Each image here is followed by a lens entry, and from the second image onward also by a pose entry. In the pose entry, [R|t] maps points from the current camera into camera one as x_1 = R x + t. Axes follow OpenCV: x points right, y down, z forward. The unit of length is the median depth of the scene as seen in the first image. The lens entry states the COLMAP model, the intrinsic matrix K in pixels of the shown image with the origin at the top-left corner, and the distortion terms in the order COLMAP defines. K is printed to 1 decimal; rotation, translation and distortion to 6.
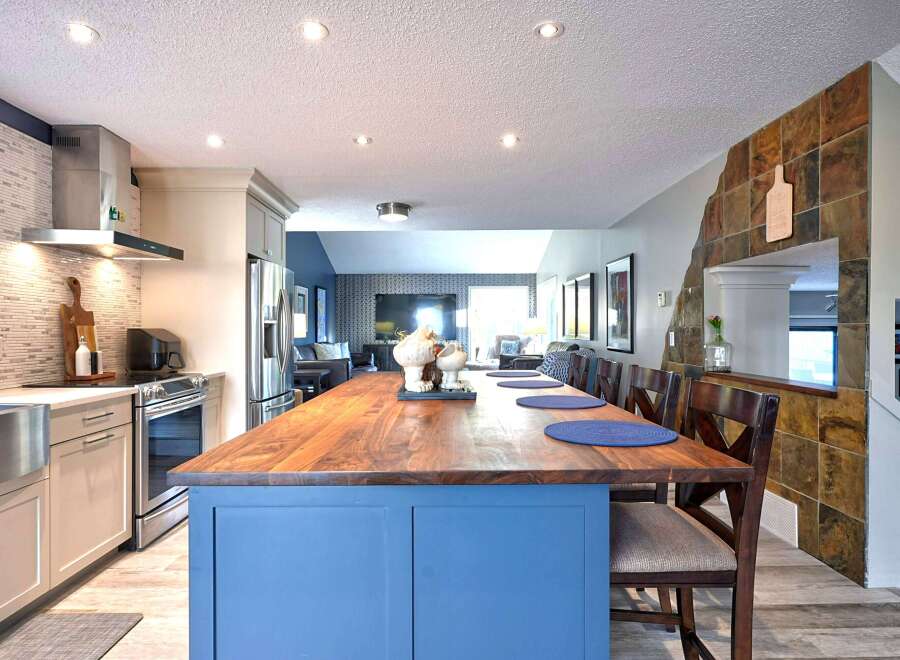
lens RADIAL K [[519.9, 0, 452.5], [0, 519.9, 329.5], [0, 0, 1]] dist [-0.011936, 0.003523]
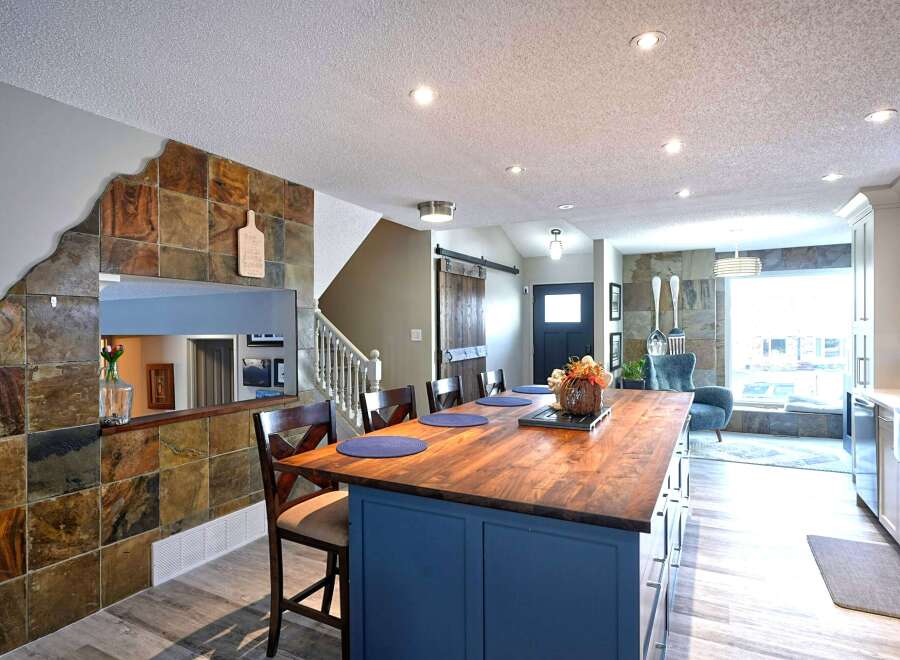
lens RADIAL K [[519.9, 0, 449.7], [0, 519.9, 331.2], [0, 0, 1]] dist [-0.011936, 0.003523]
pose [[-0.887028, 0.004369, 0.461696, -0.227842], [0.007240, 0.999964, 0.004446, -0.048929], [-0.461660, 0.007286, -0.887027, 1.527166]]
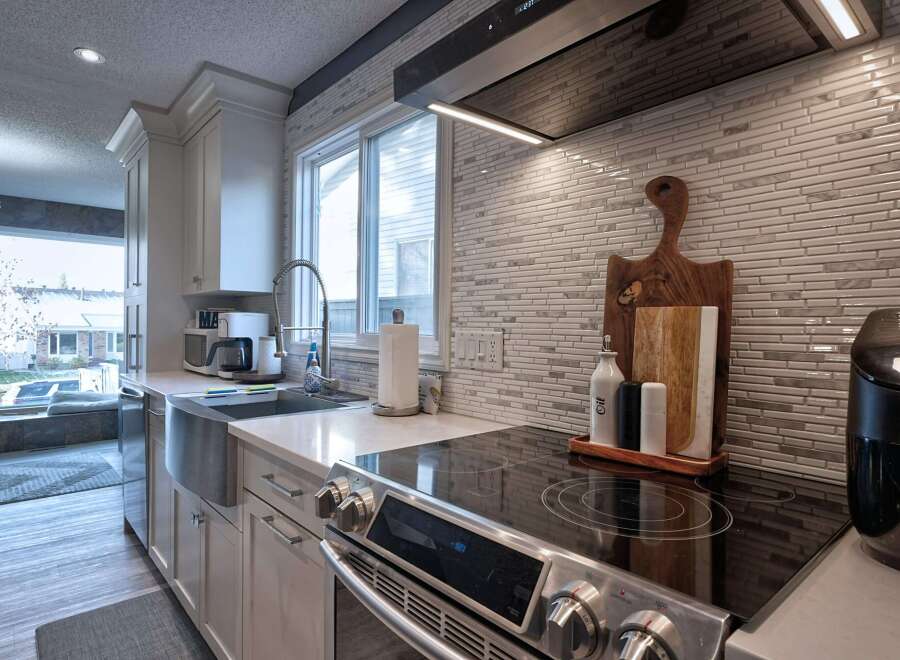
lens RADIAL K [[519.9, 0, 448.3], [0, 519.9, 328.6], [0, 0, 1]] dist [-0.011936, 0.003523]
pose [[-0.755773, -0.002949, -0.654827, -0.343853], [-0.008219, 0.999954, 0.004982, 0.006170], [0.654782, 0.009147, -0.755762, 1.080264]]
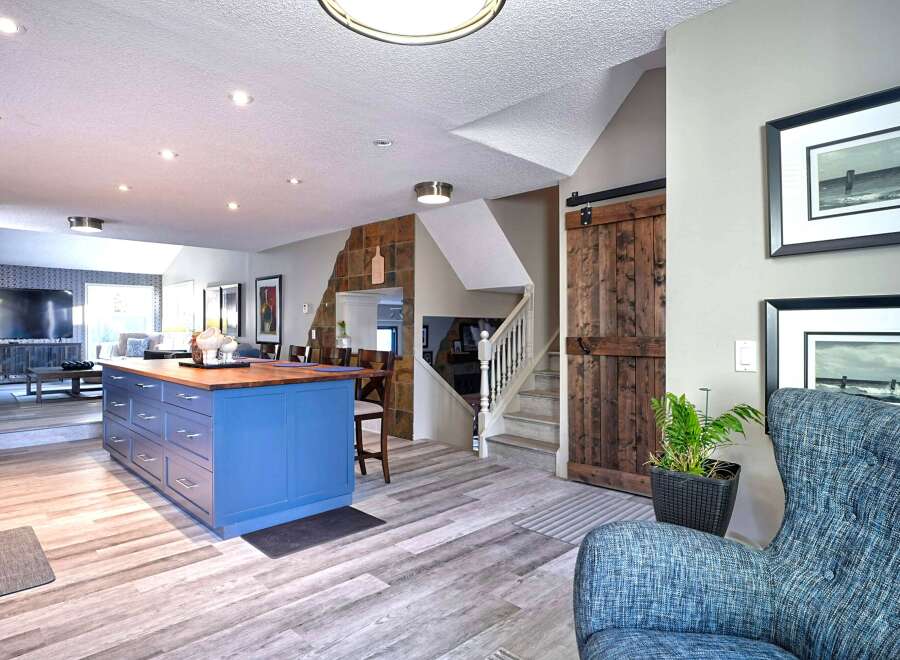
lens RADIAL K [[519.9, 0, 451.7], [0, 519.9, 329.9], [0, 0, 1]] dist [-0.011936, 0.003523]
pose [[0.719859, -0.001942, 0.694118, -0.468973], [-0.001607, 0.999989, 0.004465, -0.003527], [-0.694118, -0.004330, 0.719848, -0.540271]]
